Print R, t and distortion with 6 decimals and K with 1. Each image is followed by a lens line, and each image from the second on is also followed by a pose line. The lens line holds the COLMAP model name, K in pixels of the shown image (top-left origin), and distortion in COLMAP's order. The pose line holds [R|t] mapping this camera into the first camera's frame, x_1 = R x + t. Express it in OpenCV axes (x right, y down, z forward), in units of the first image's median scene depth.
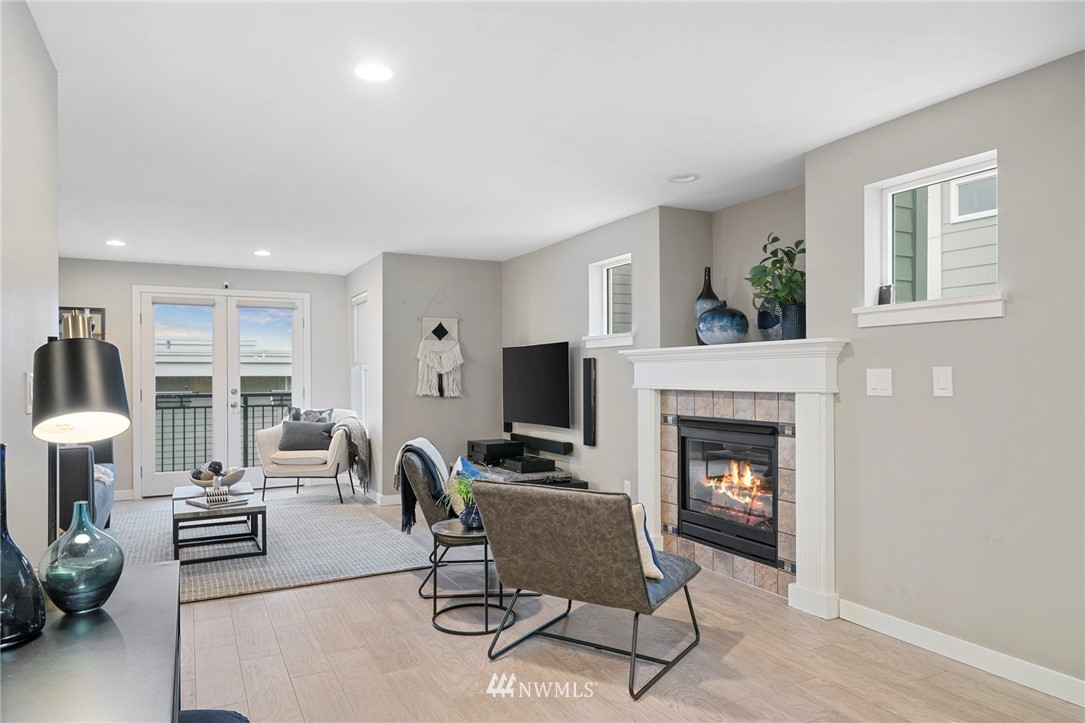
lens RADIAL K [[681.3, 0, 538.3], [0, 681.3, 372.9], [0, 0, 1]] dist [0.000331, -0.002020]
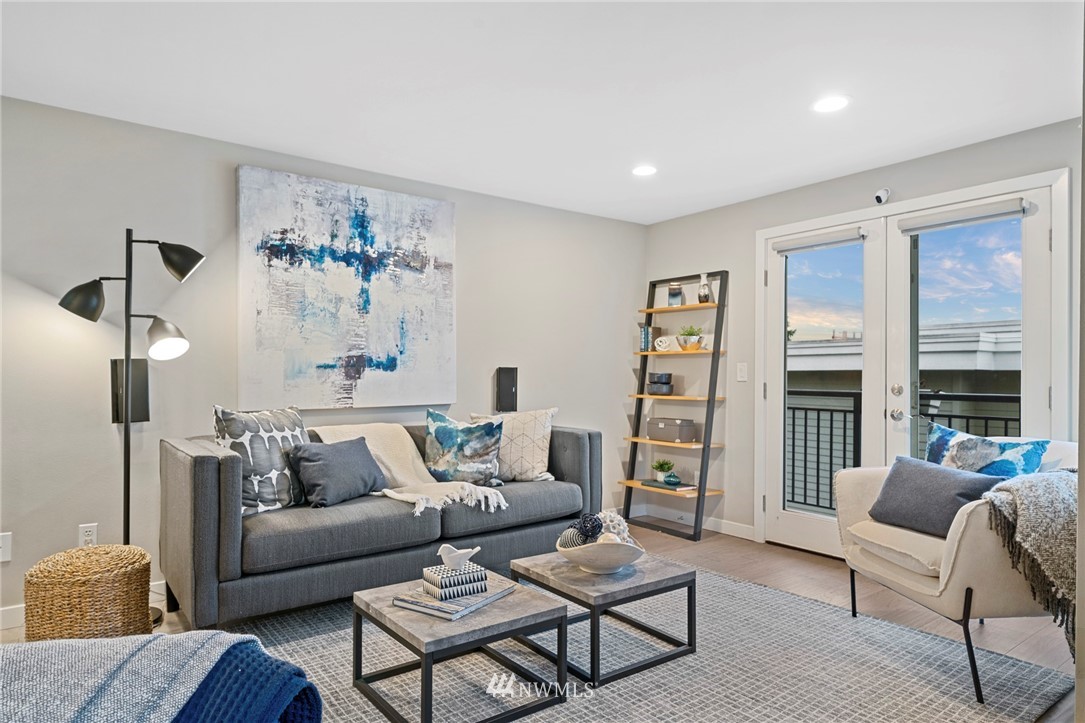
lens RADIAL K [[647.7, 0, 537.5], [0, 647.7, 370.6], [0, 0, 1]] dist [0.005361, 0.000109]
pose [[0.168970, -0.002027, -0.985619, 0.013683], [-0.004110, 0.999988, -0.002761, 0.015240], [0.985613, 0.004518, 0.168960, 0.683406]]
